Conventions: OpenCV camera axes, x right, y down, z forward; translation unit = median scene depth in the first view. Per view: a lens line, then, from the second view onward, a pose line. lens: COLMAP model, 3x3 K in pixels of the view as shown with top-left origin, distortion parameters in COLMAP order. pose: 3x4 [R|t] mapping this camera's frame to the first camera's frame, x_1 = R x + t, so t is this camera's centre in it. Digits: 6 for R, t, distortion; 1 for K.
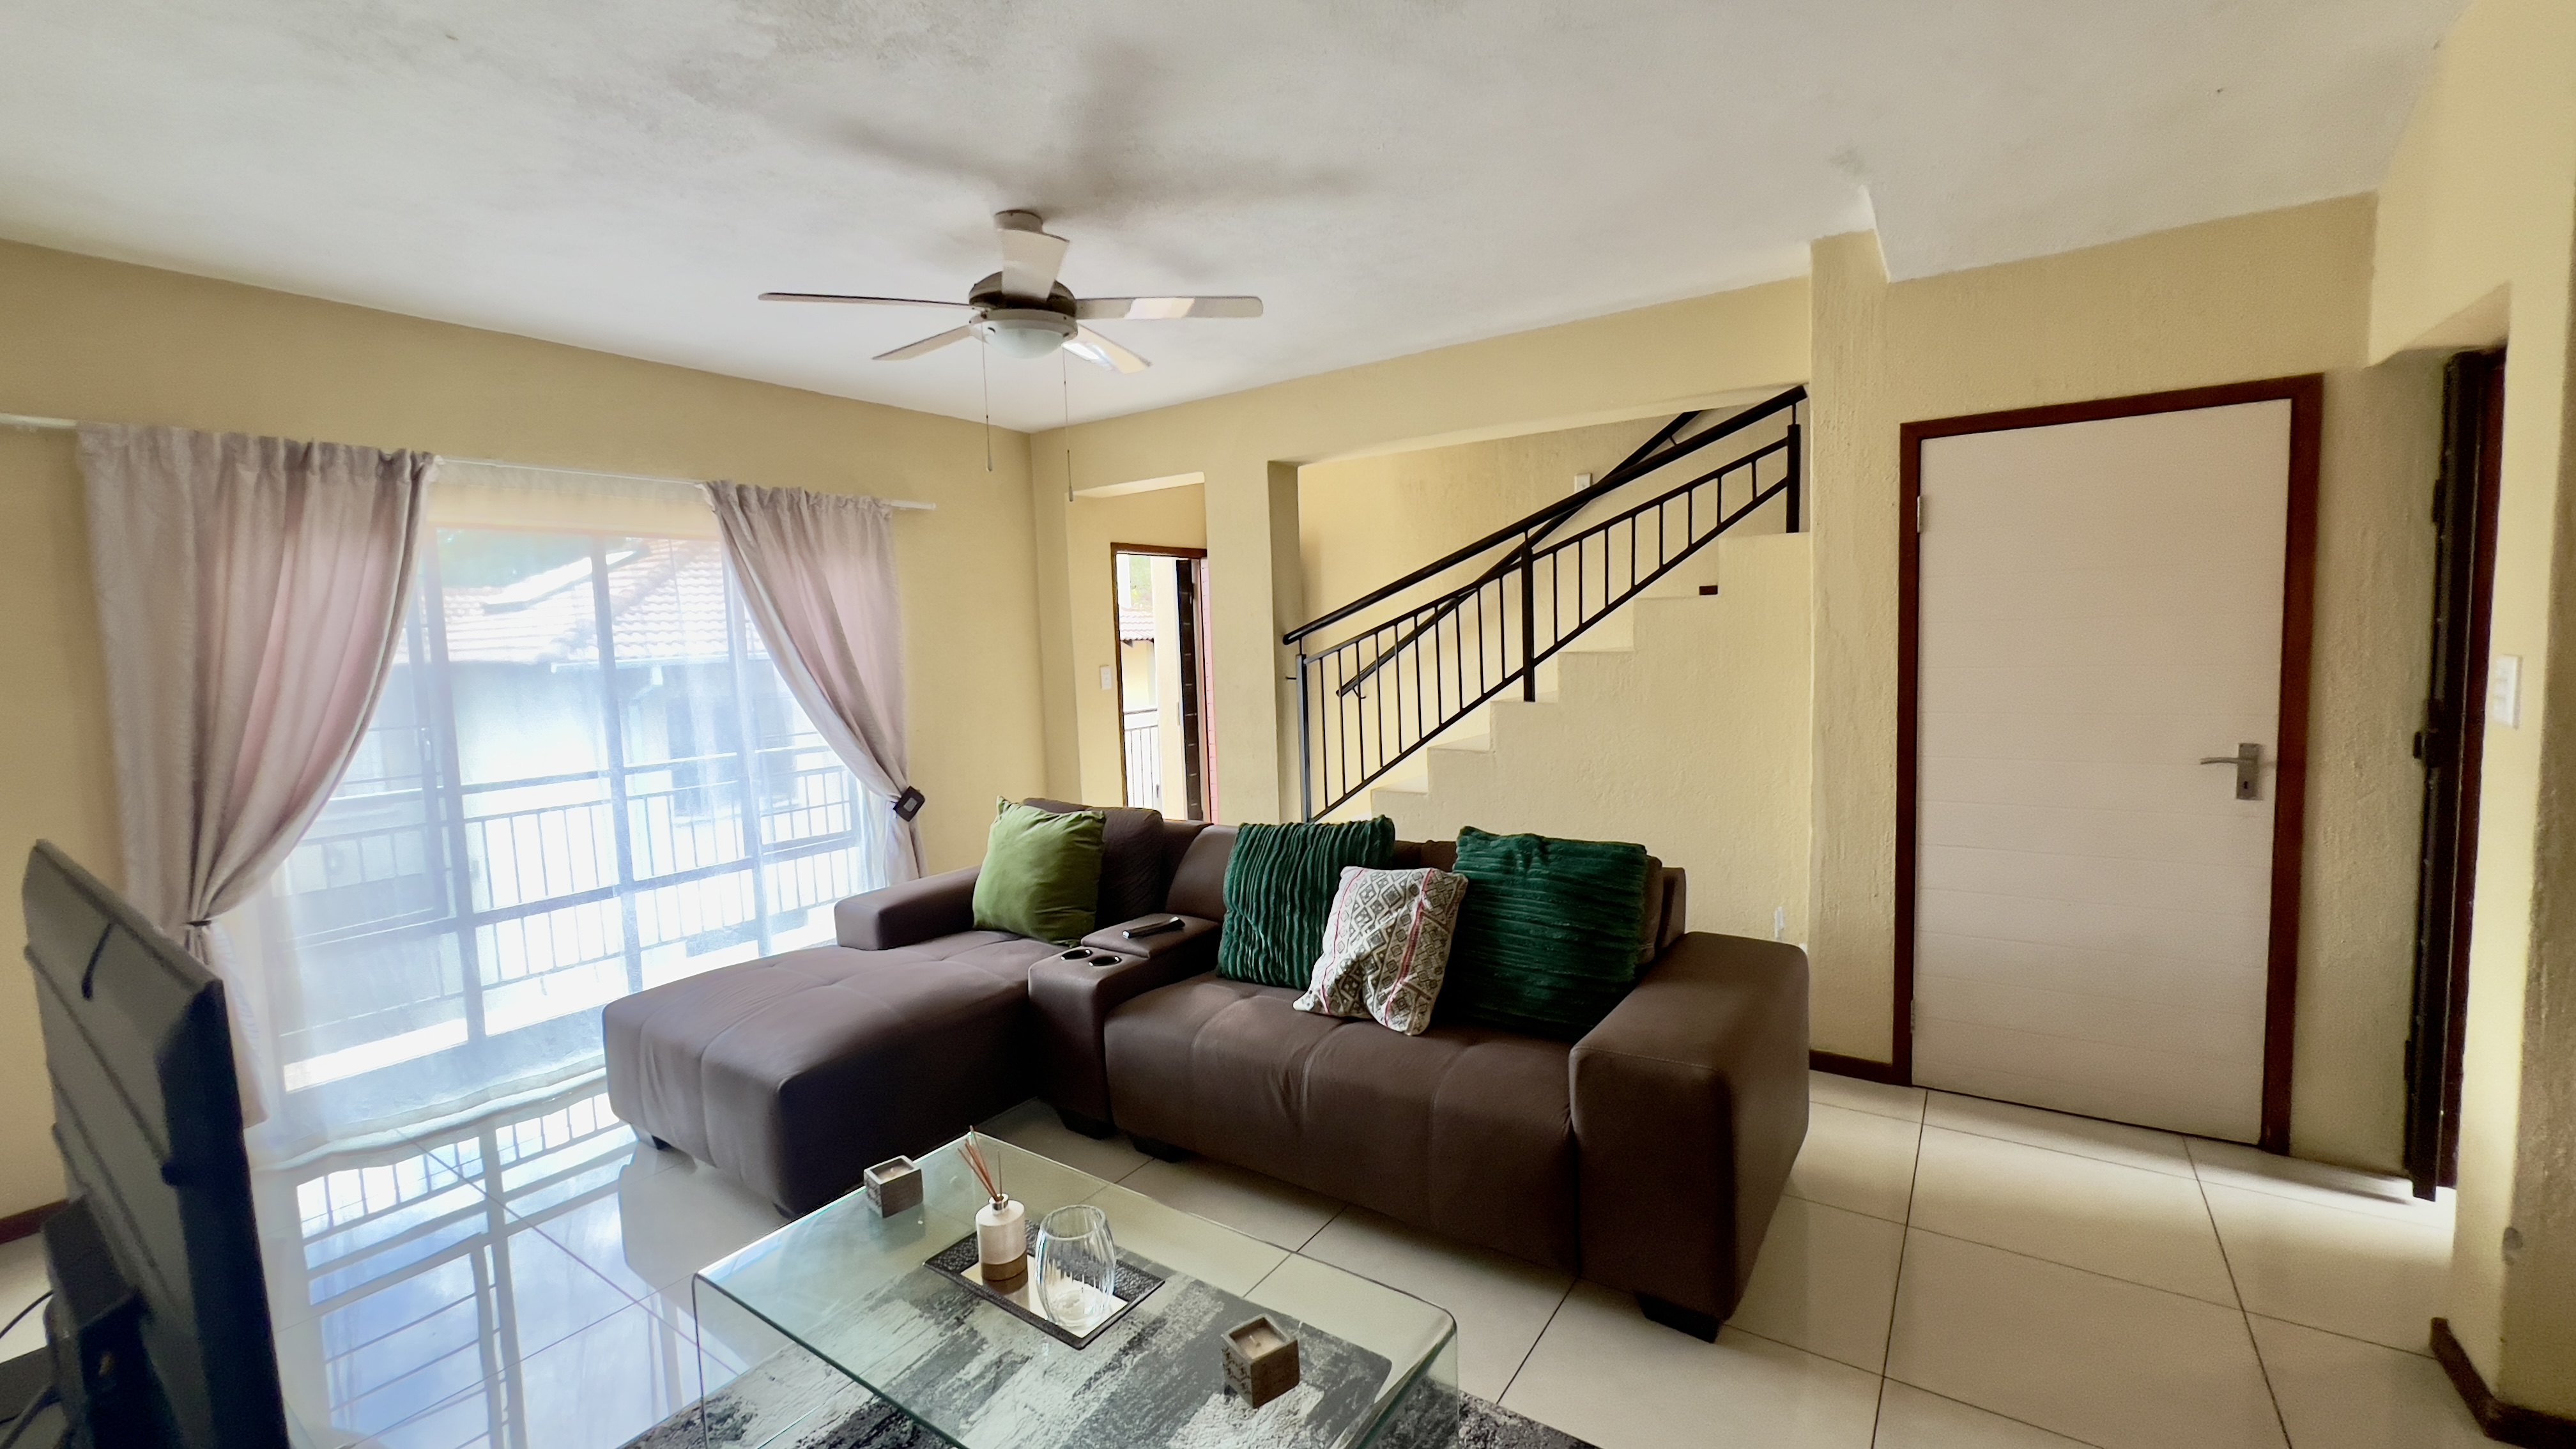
lens RADIAL K [[1034.5, 0, 1283.3], [0, 1034.5, 720.2], [0, 0, 1]] dist [0.000178, 0.000167]
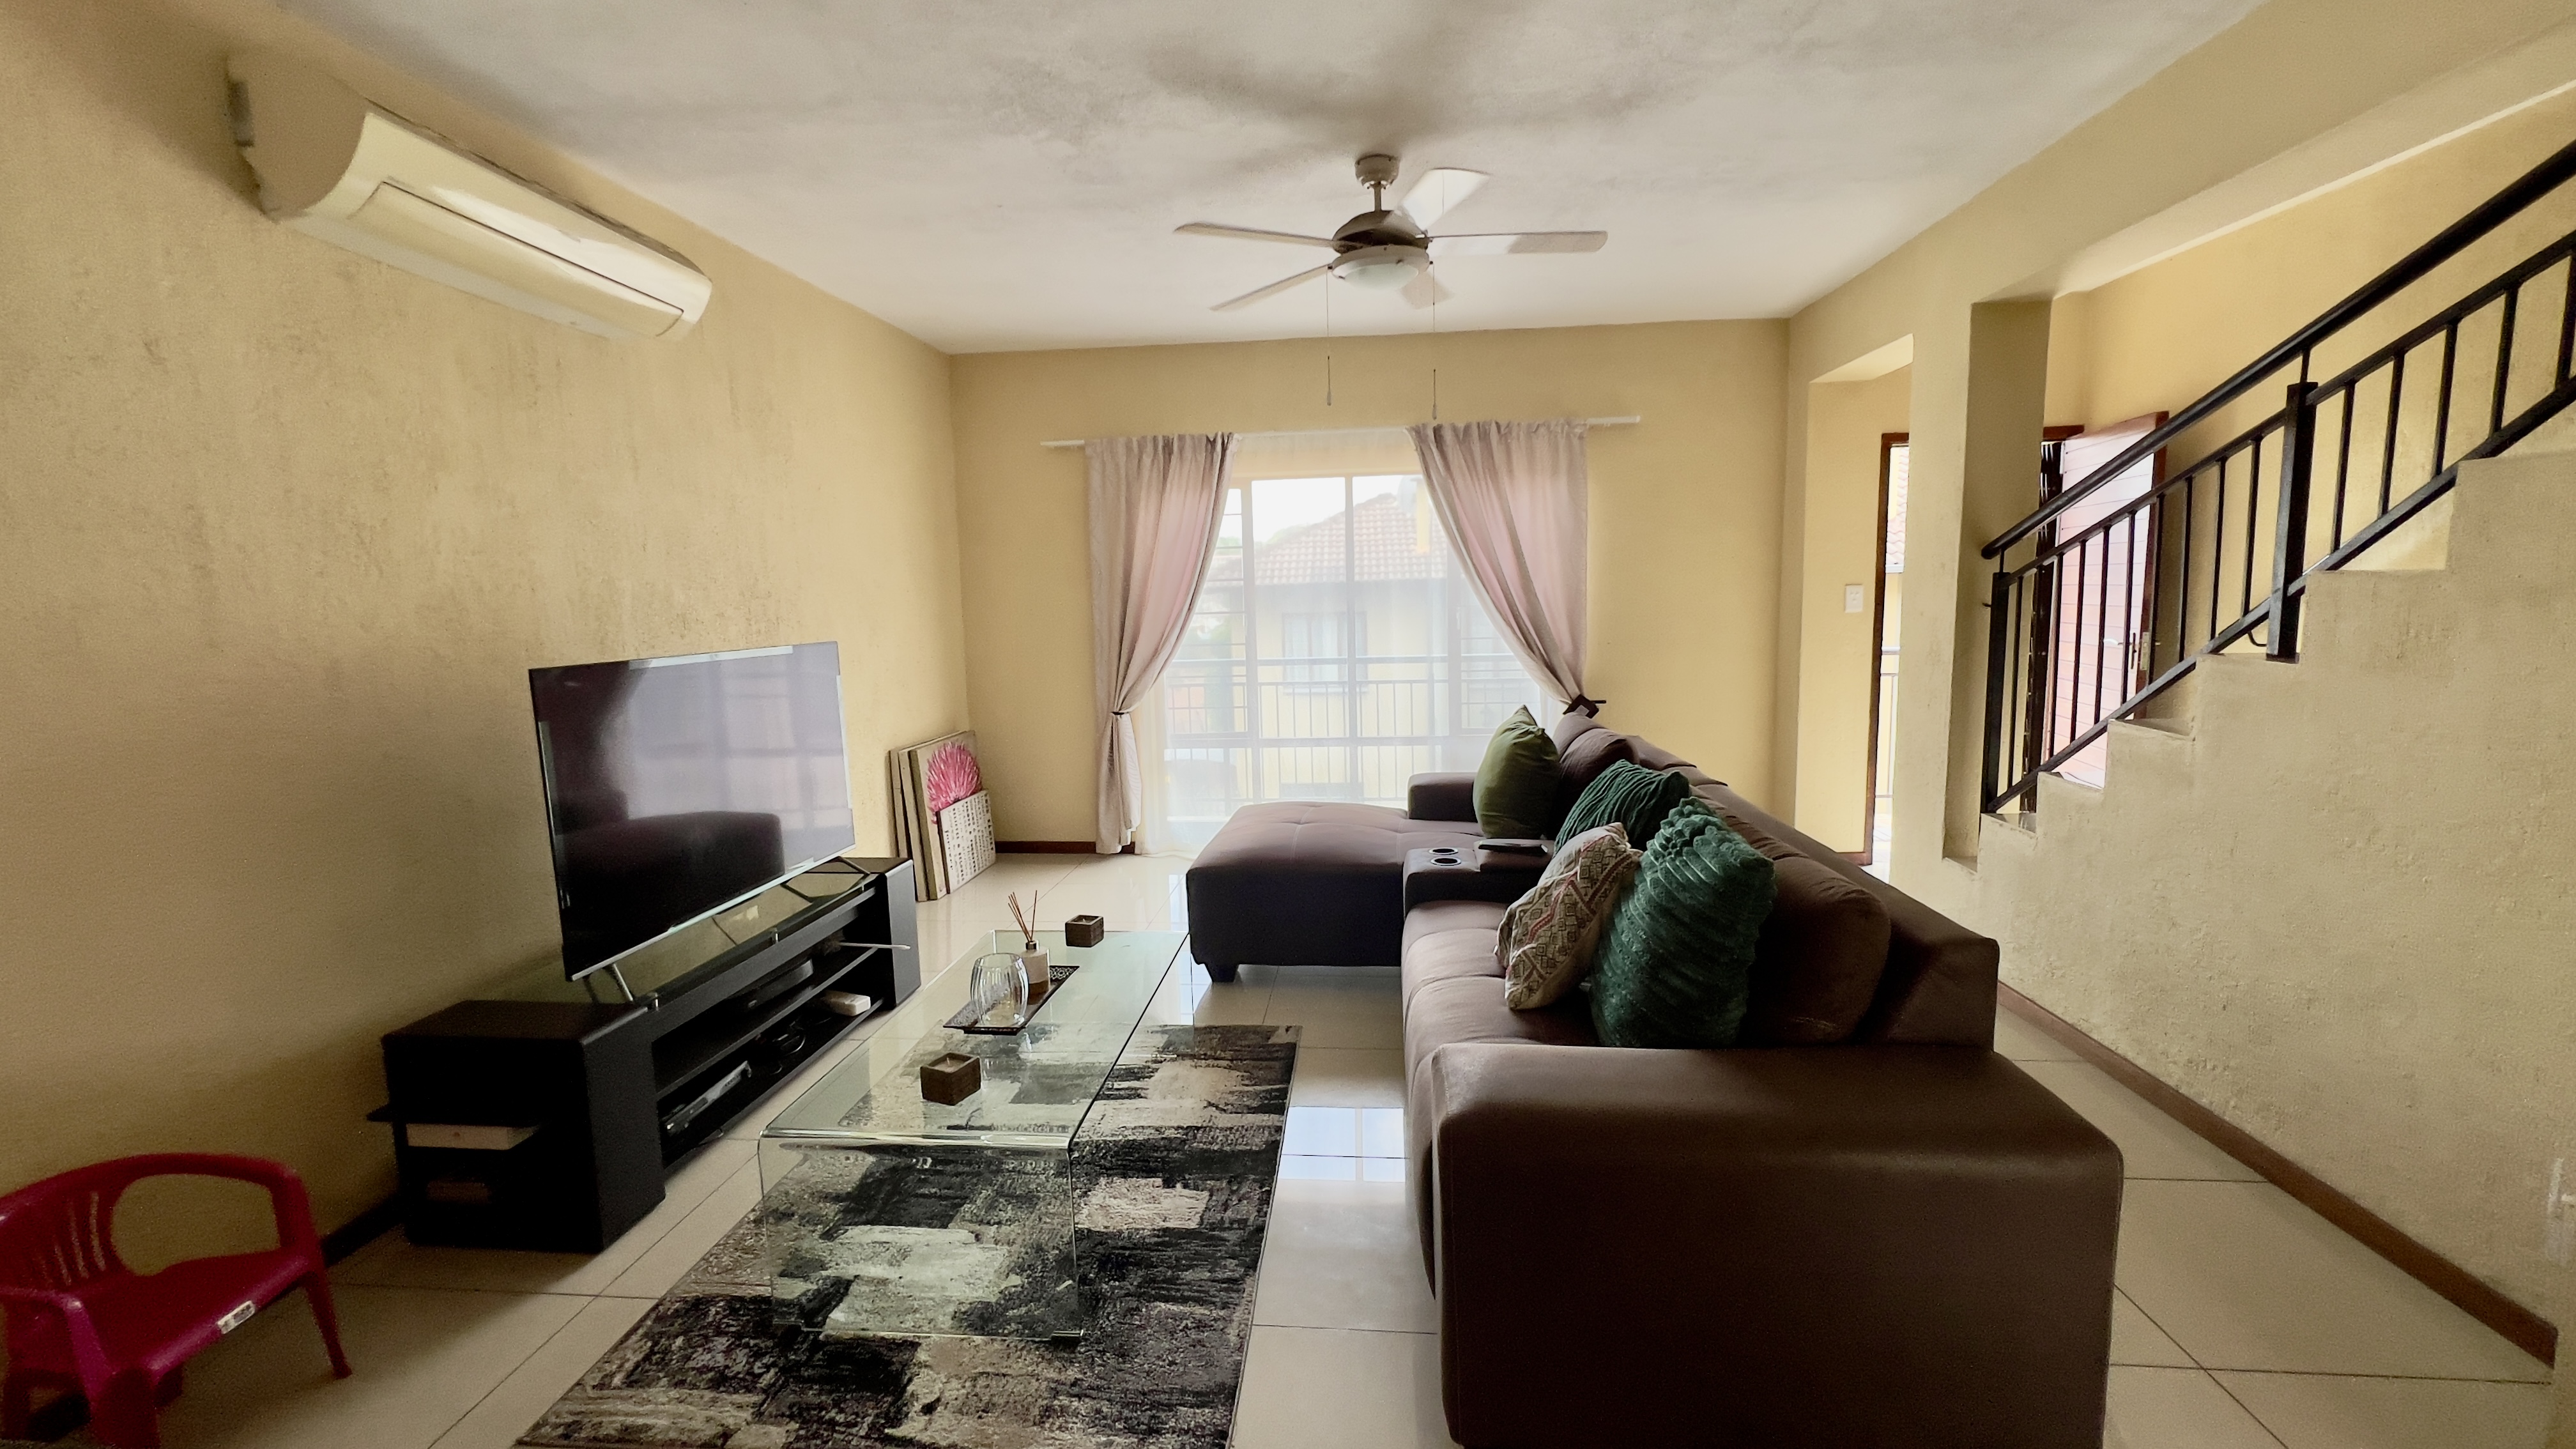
lens RADIAL K [[1034.5, 0, 1283.3], [0, 1034.5, 720.2], [0, 0, 1]] dist [0.000178, 0.000167]
pose [[0.494317, 0.132996, -0.859048, 0.458509], [-0.062111, 0.991105, 0.117701, -0.017723], [0.867060, -0.004825, 0.498180, 0.241244]]
